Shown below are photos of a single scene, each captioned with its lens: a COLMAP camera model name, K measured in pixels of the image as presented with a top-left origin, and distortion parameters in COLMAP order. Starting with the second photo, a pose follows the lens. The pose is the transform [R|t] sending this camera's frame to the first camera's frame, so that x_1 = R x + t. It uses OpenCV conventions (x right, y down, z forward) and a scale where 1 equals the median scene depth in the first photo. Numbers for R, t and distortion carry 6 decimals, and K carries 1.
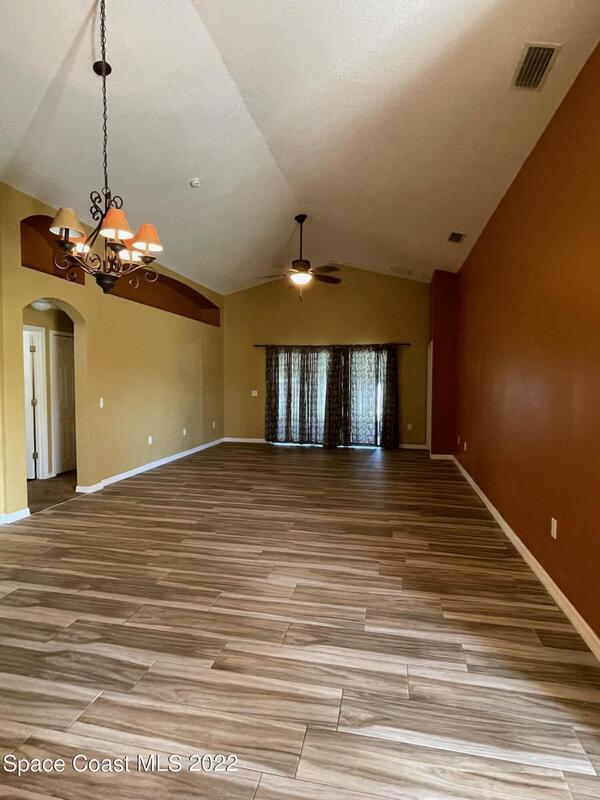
lens RADIAL K [[420.5, 0, 300.0], [0, 420.5, 400.0], [0, 0, 1]] dist [-0.001138, -0.000949]
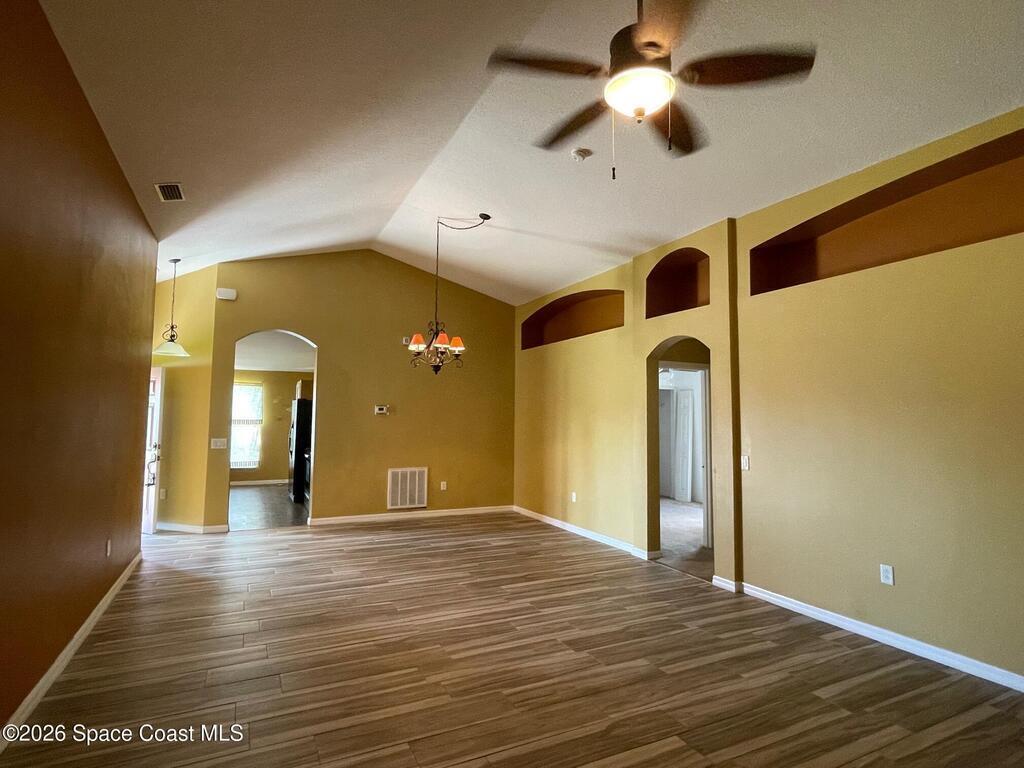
lens RADIAL K [[538.3, 0, 512.0], [0, 538.3, 384.0], [0, 0, 1]] dist [-0.001138, -0.000949]
pose [[-0.781475, -0.054073, -0.621589, 0.219788], [-0.045736, 0.998522, -0.029362, -0.047832], [0.622258, 0.005484, -0.782793, 0.913979]]
